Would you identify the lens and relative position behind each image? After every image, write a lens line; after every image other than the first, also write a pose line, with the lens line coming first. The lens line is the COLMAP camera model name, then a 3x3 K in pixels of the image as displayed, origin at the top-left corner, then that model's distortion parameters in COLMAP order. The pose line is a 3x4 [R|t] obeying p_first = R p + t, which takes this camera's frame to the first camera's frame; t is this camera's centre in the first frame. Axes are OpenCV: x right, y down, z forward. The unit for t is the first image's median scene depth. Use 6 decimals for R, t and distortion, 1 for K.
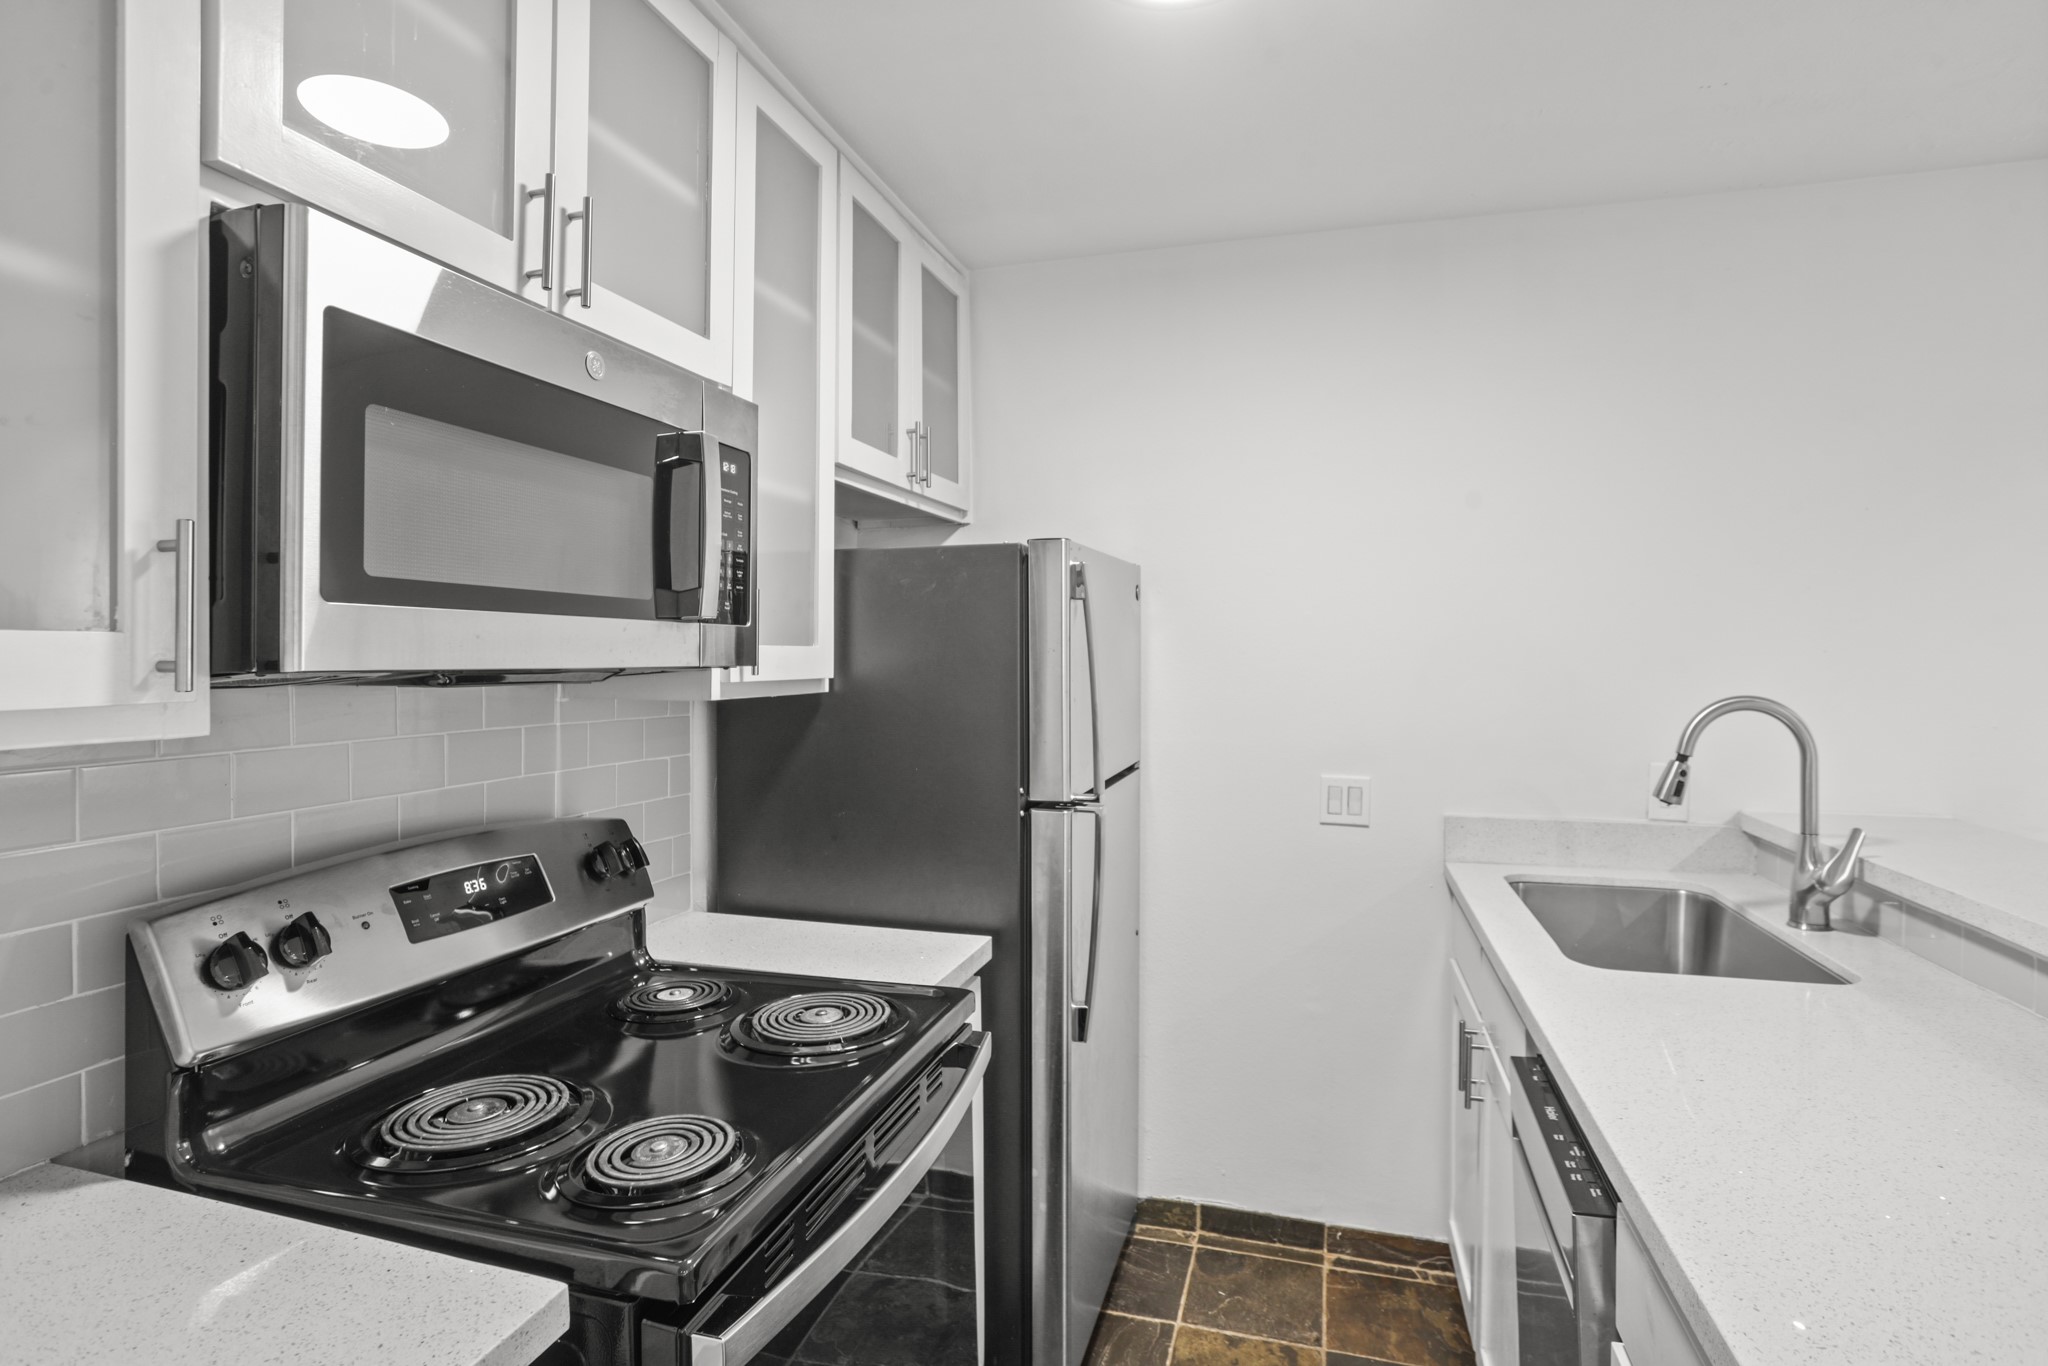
lens RADIAL K [[1035.3, 0, 1031.8], [0, 1035.3, 647.4], [0, 0, 1]] dist [-0.072857, 0.041644]
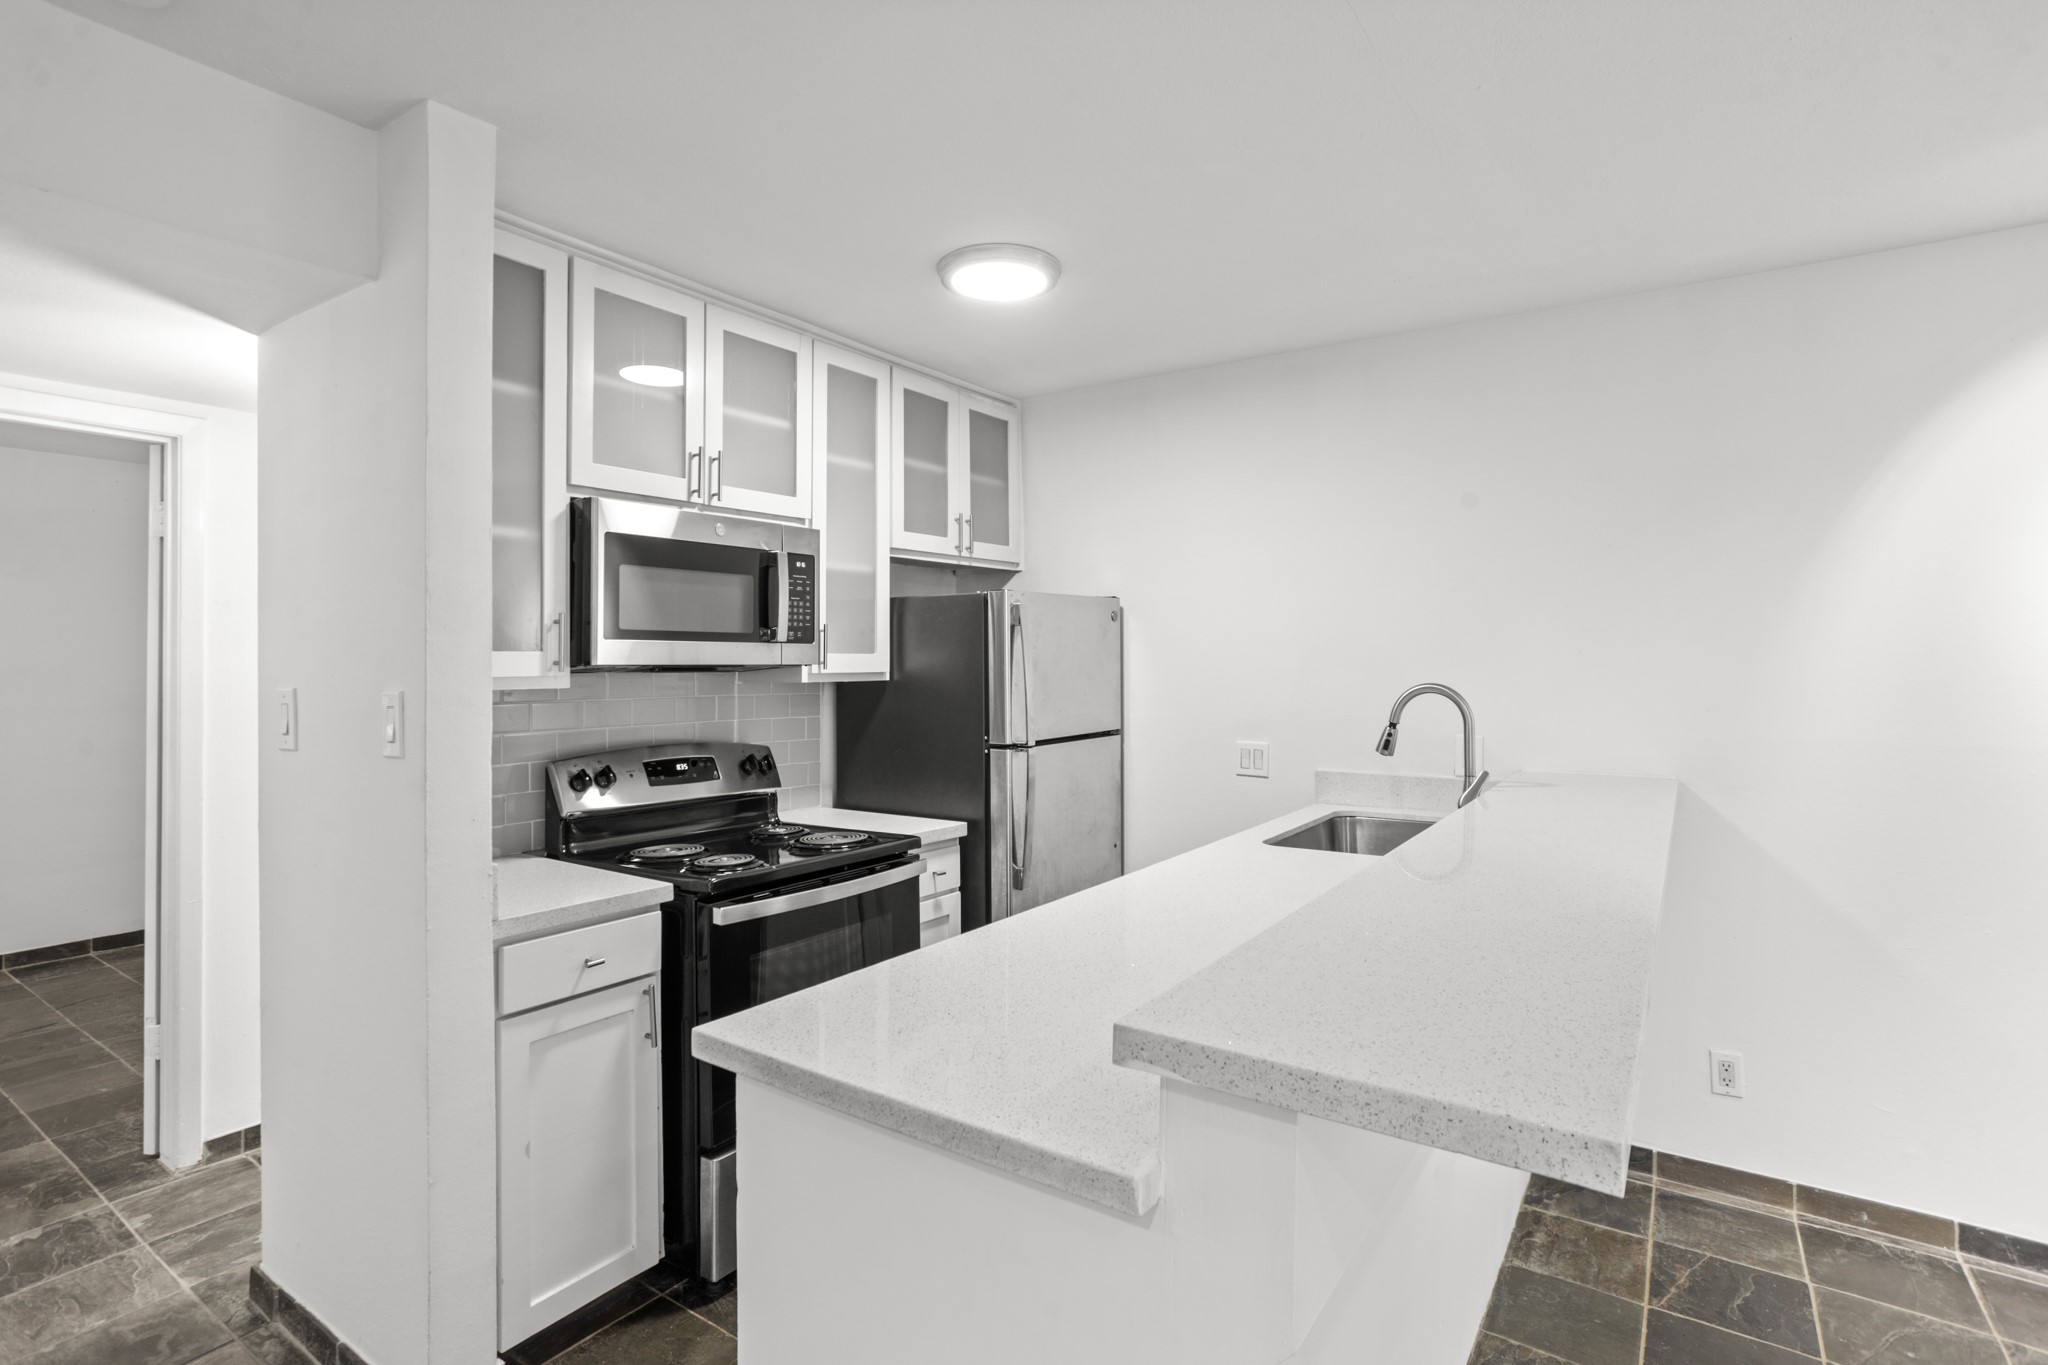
lens RADIAL K [[1042.6, 0, 1019.9], [0, 1042.6, 637.5], [0, 0, 1]] dist [-0.023552, 0.030531]
pose [[0.951242, -0.010327, -0.308271, 0.618849], [0.006021, 0.999871, -0.014916, -0.000608], [0.308385, 0.012333, 0.951182, -0.667839]]
